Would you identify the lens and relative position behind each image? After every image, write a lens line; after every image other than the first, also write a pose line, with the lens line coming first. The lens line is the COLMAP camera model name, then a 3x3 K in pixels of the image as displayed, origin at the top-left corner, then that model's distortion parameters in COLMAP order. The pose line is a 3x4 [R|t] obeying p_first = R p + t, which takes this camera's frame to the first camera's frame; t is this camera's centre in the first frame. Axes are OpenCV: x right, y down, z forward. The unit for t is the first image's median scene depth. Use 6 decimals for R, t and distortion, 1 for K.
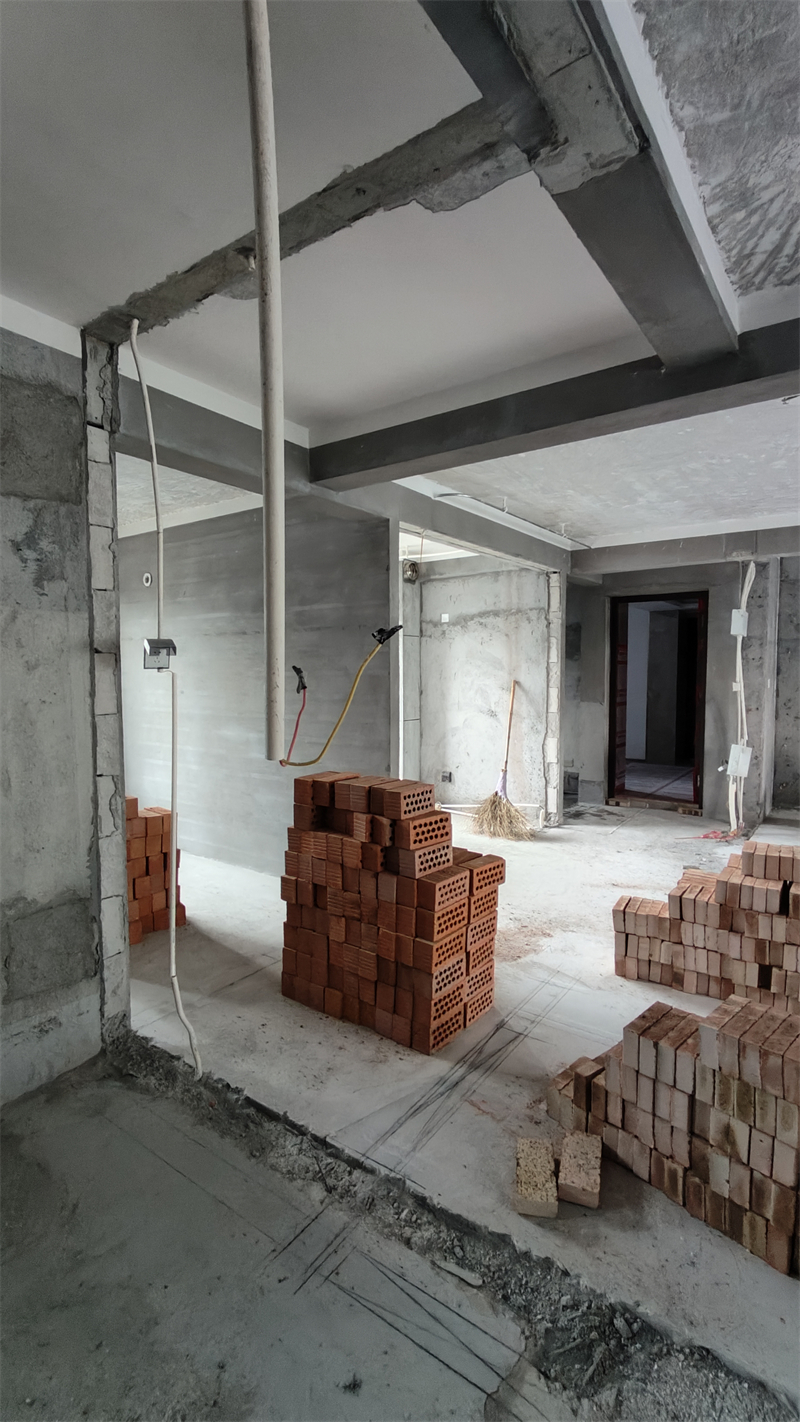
lens RADIAL K [[646.3, 0, 406.7], [0, 646.3, 728.6], [0, 0, 1]] dist [-0.006118, 0.003010]
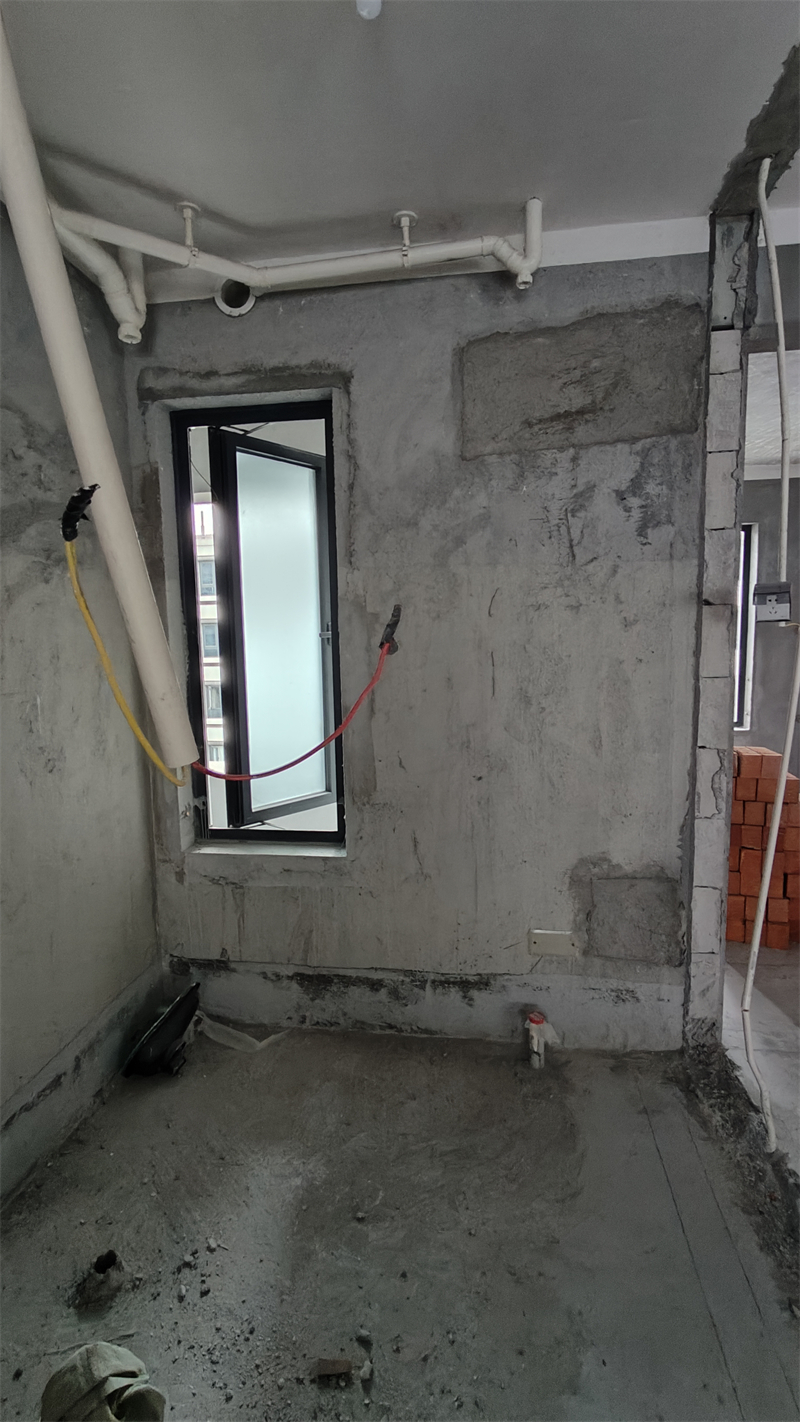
lens RADIAL K [[646.3, 0, 399.9], [0, 646.3, 716.5], [0, 0, 1]] dist [-0.006118, 0.003010]
pose [[0.458054, 0.099782, -0.883307, 0.111527], [-0.058011, 0.994917, 0.082308, -0.017676], [0.887030, 0.013540, 0.461514, 0.260888]]
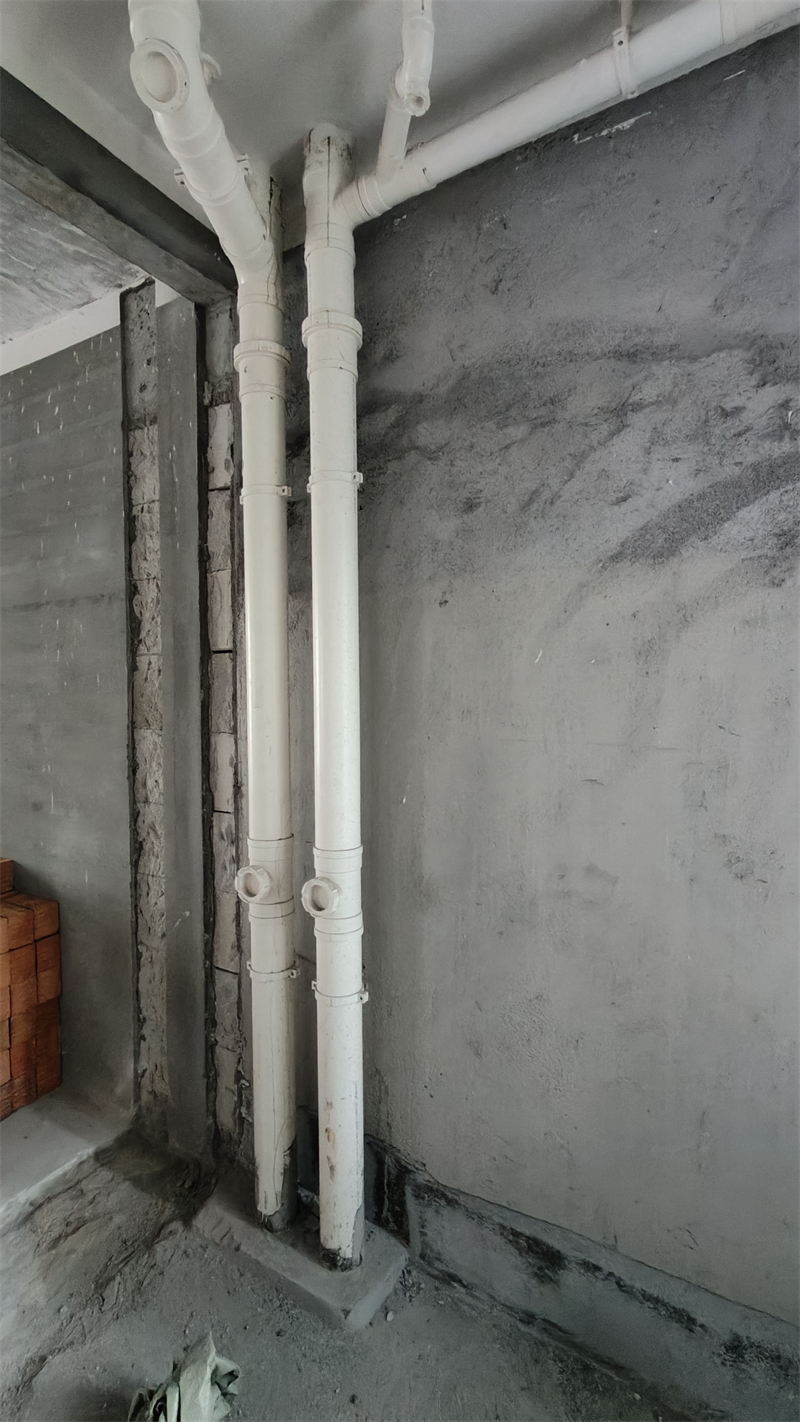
lens RADIAL K [[646.3, 0, 407.7], [0, 646.3, 719.1], [0, 0, 1]] dist [-0.006118, 0.003010]
pose [[-0.995507, 0.005573, -0.094527, -0.504806], [-0.006331, 0.992115, 0.125174, -0.051324], [0.094479, 0.125210, -0.987621, 0.748358]]
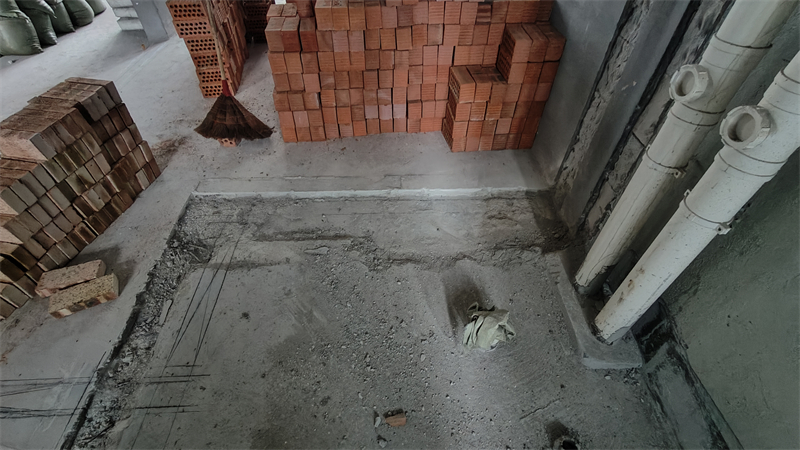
lens RADIAL K [[363.6, 0, 401.1], [0, 363.6, 227.9], [0, 0, 1]] dist [-0.006118, 0.003010]
pose [[-0.612657, -0.575220, 0.542009, -0.519084], [0.061551, 0.648976, 0.758315, -0.007512], [-0.787949, 0.497948, -0.362194, 0.538075]]
